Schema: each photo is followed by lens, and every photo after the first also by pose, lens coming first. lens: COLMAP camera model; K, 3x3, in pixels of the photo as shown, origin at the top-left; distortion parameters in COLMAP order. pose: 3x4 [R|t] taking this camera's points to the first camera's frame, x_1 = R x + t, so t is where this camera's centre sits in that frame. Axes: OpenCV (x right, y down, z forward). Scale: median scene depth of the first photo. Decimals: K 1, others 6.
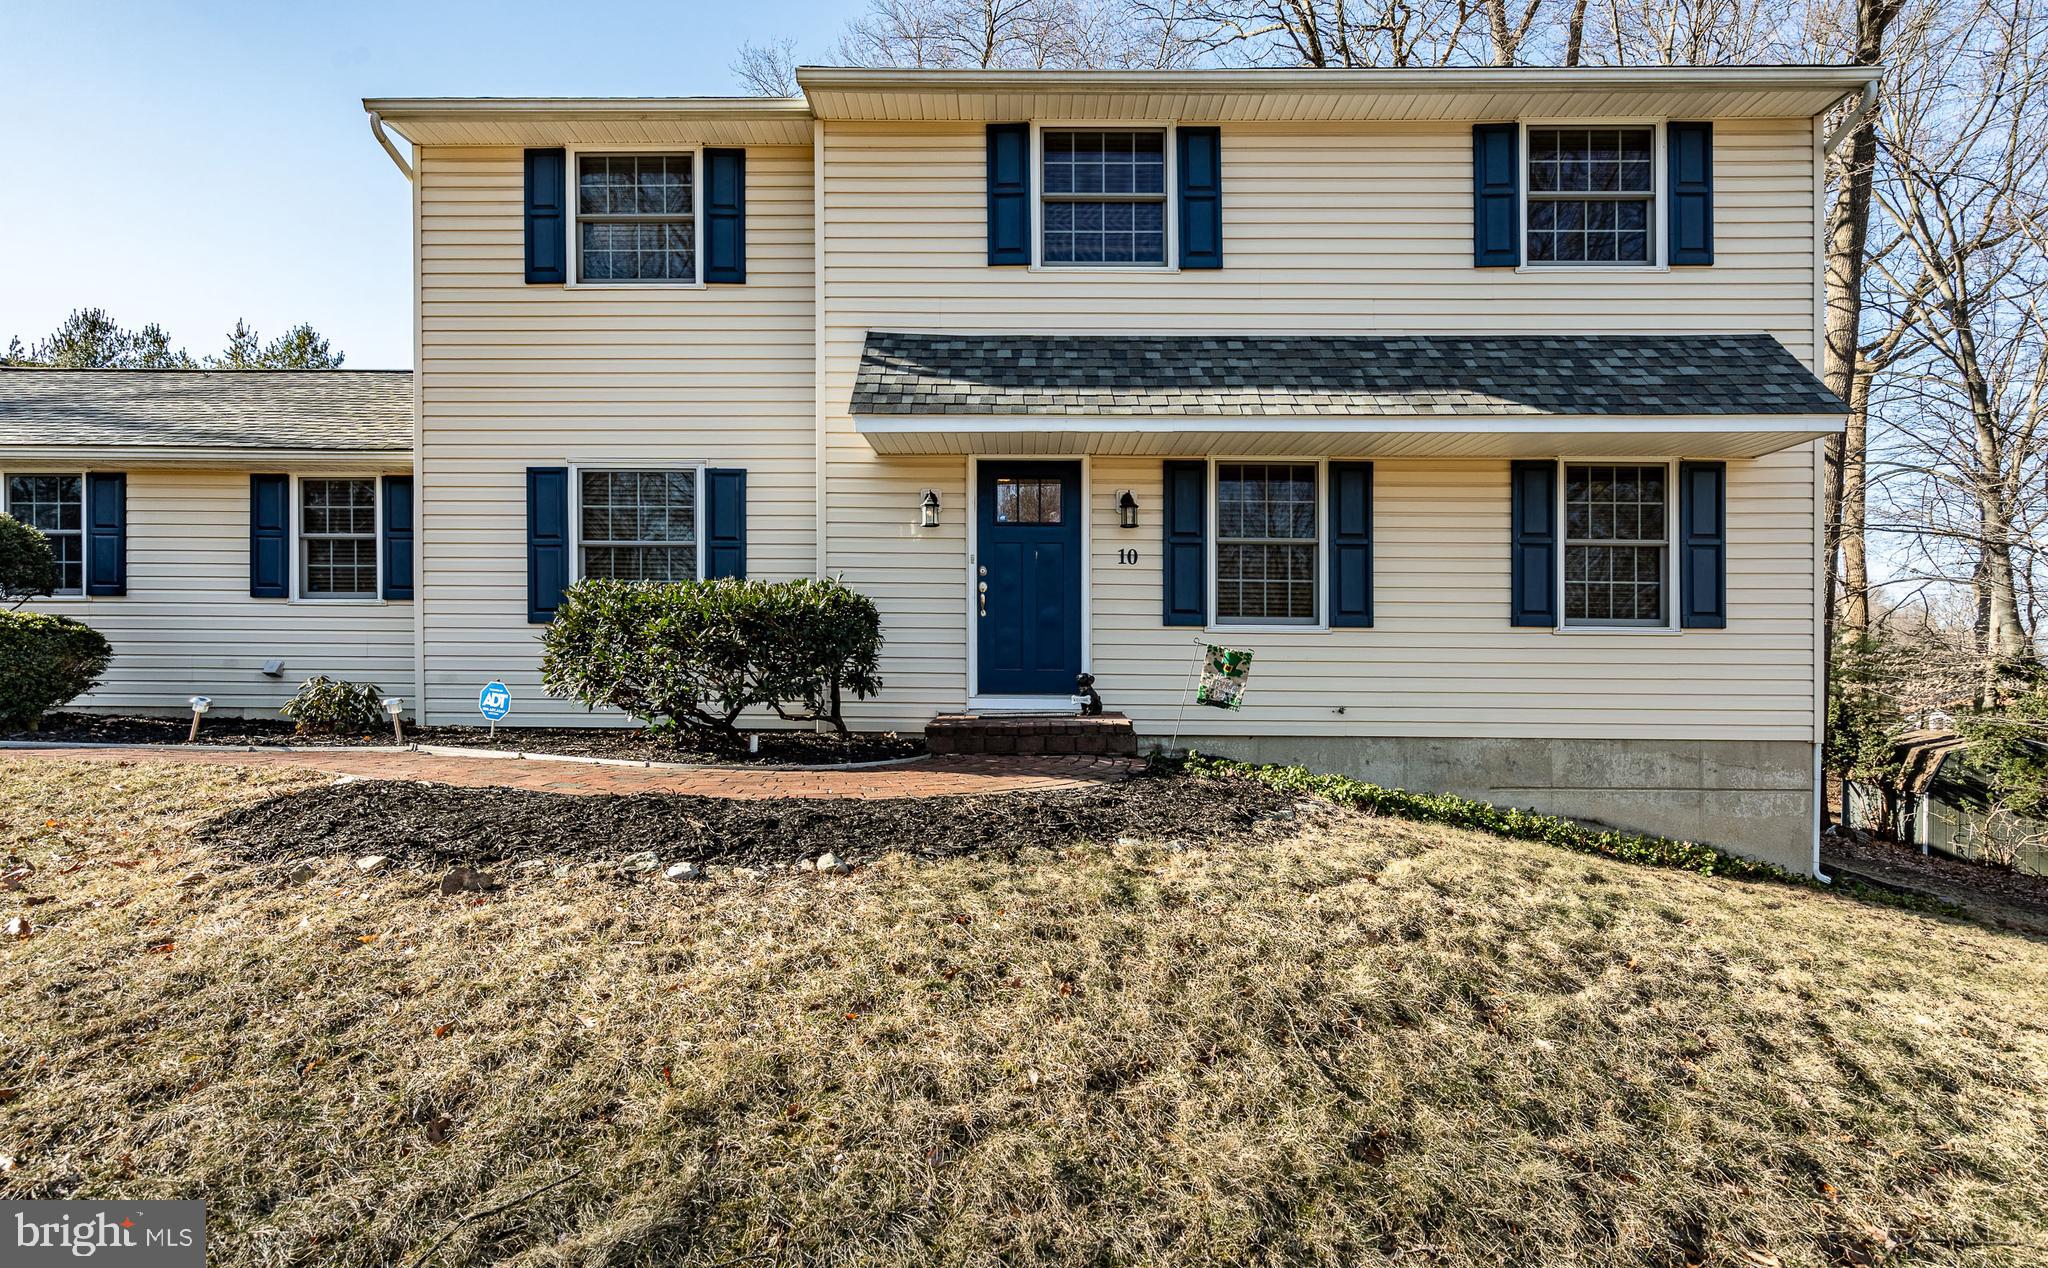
lens RADIAL K [[1008.2, 0, 989.3], [0, 1008.2, 658.3], [0, 0, 1]] dist [-0.001162, 0.000474]
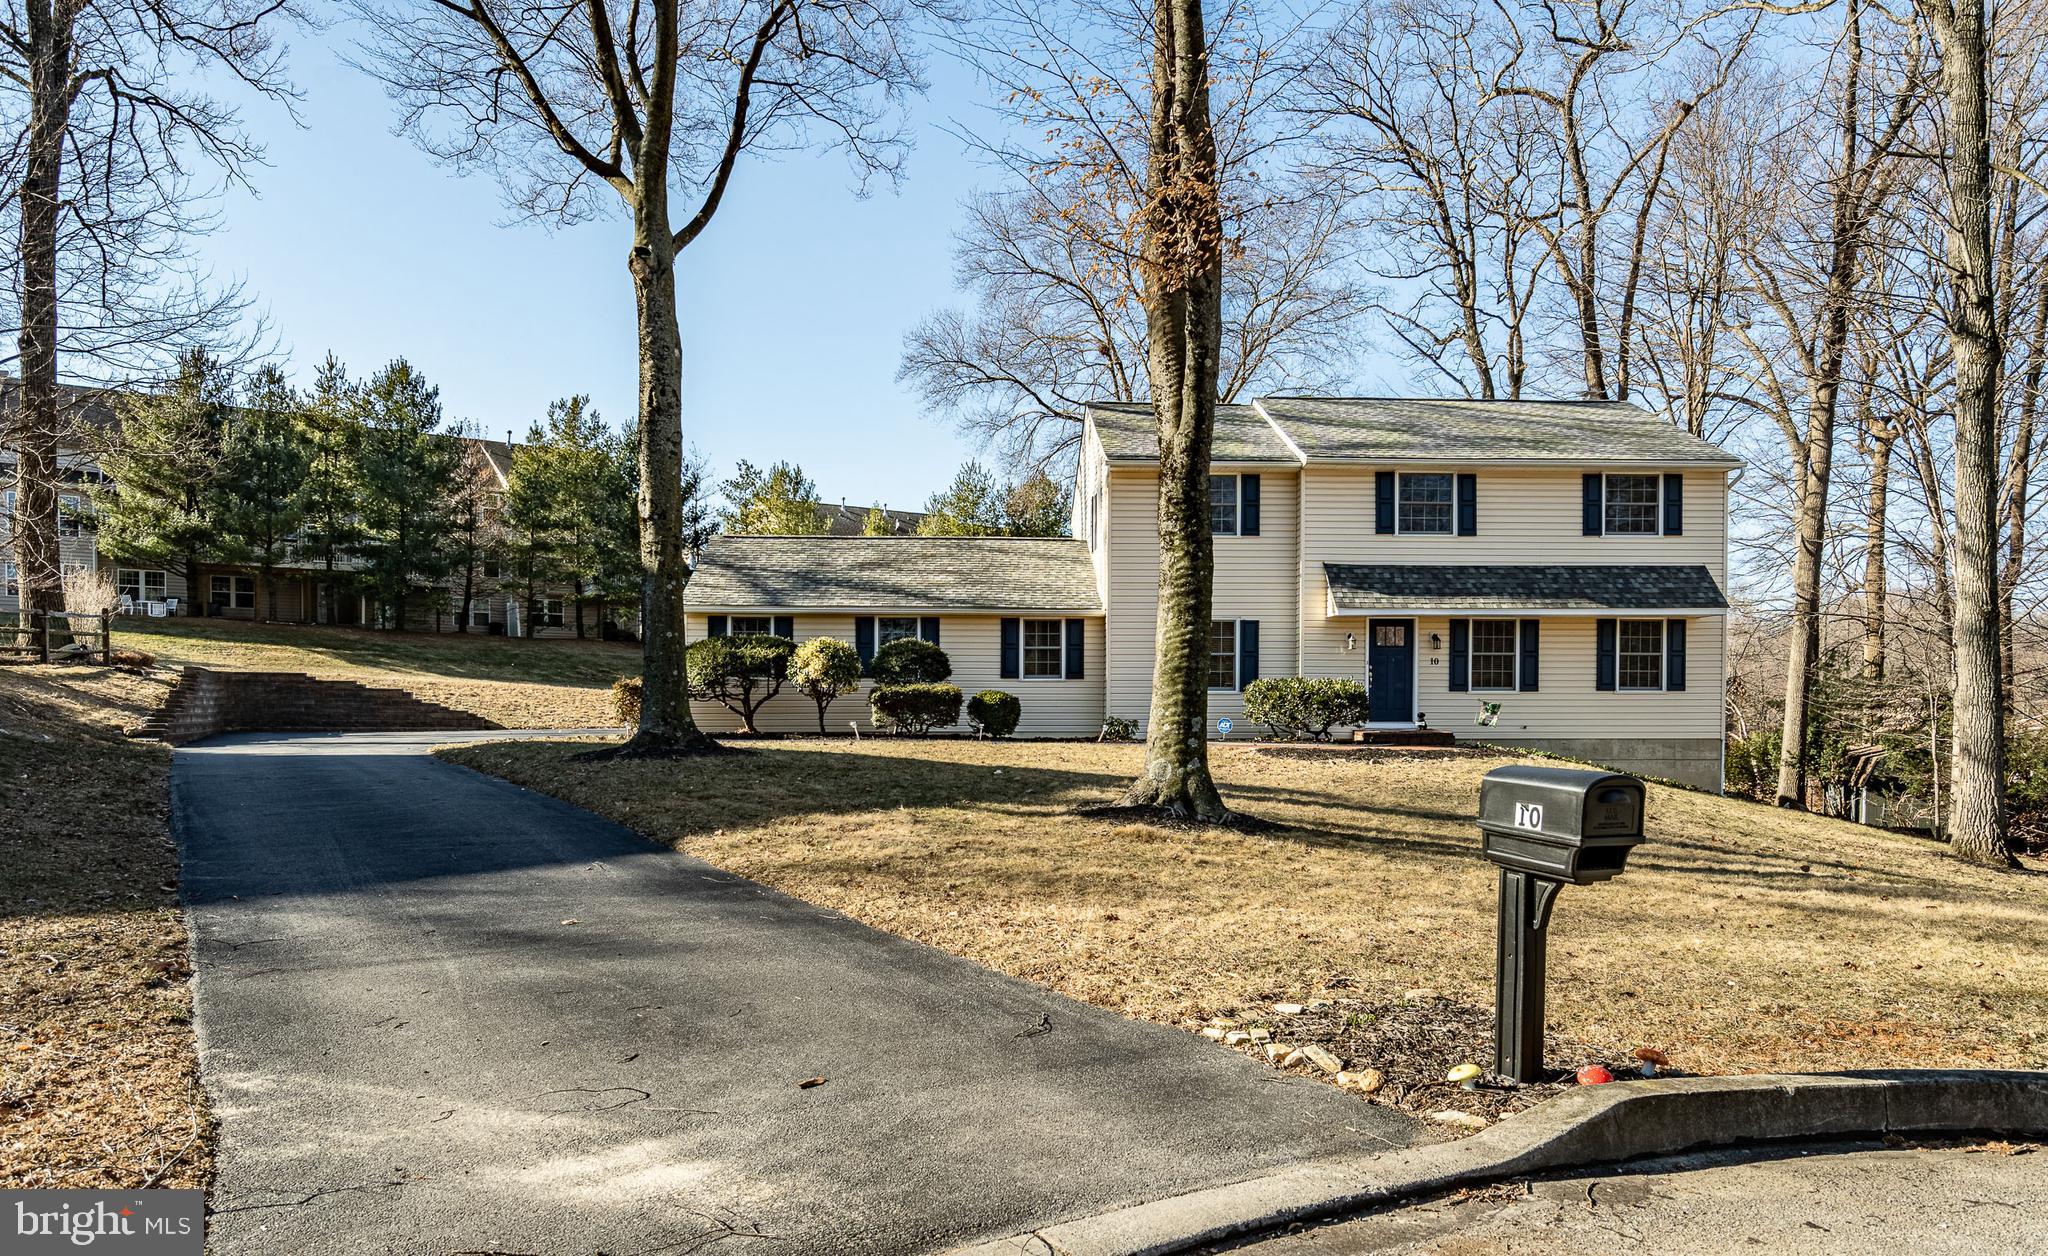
lens RADIAL K [[1278.7, 0, 1016.4], [0, 1278.7, 738.1], [0, 0, 1]] dist [0.004225, 0.001903]
pose [[0.997869, -0.009287, 0.064592, -1.005263], [0.006588, 0.999102, 0.041865, -0.054329], [-0.064922, -0.041350, 0.997033, -1.854737]]
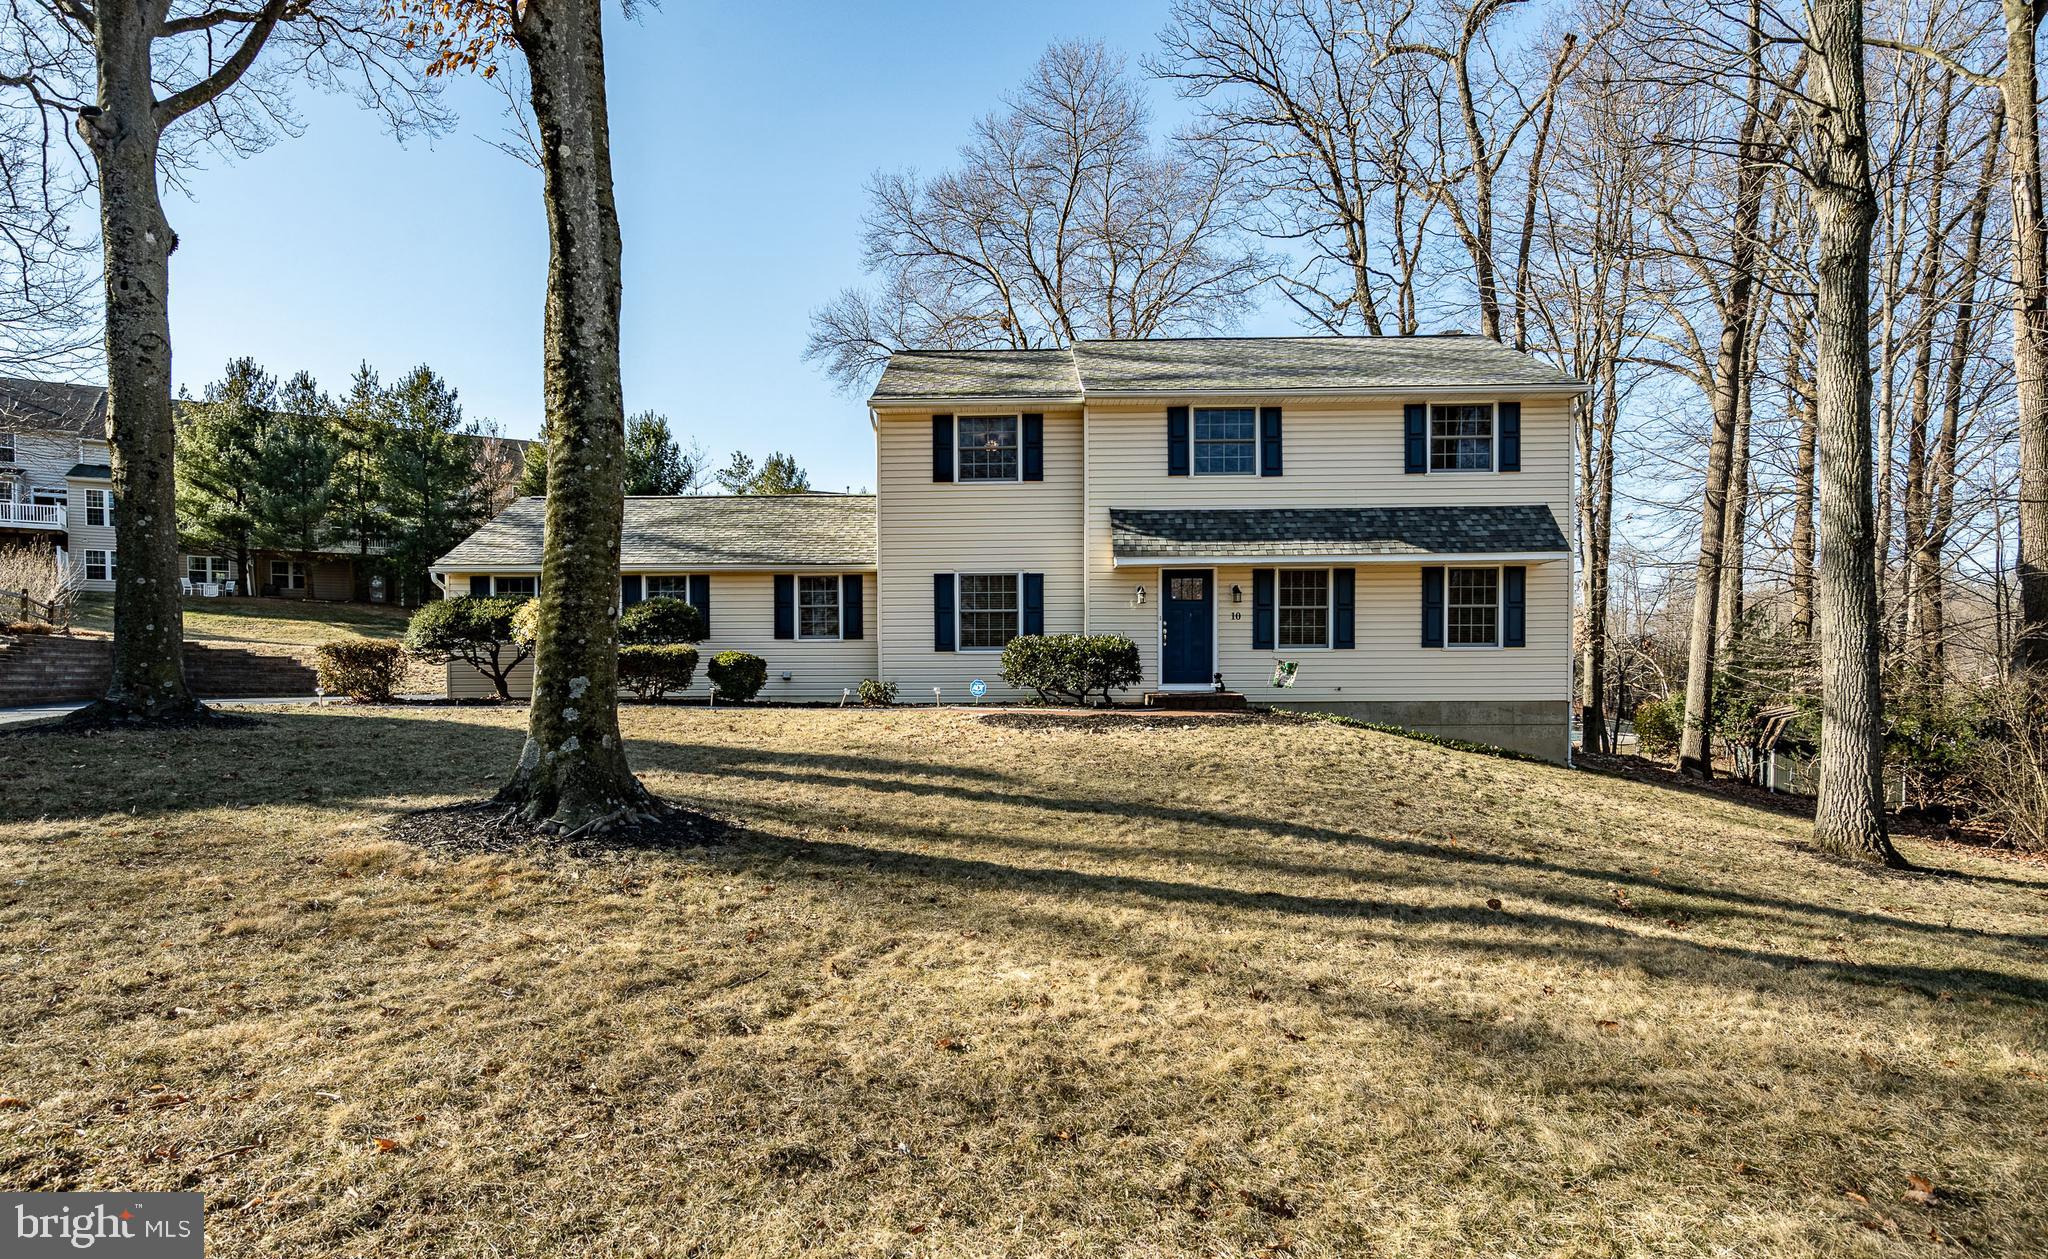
lens RADIAL K [[1087.5, 0, 971.9], [0, 1087.5, 703.9], [0, 0, 1]] dist [0.001715, 0.000919]
pose [[0.999801, -0.012599, -0.015467, -0.374536], [0.013288, 0.998884, 0.045327, -0.028954], [0.014879, -0.045524, 0.998852, -1.253965]]
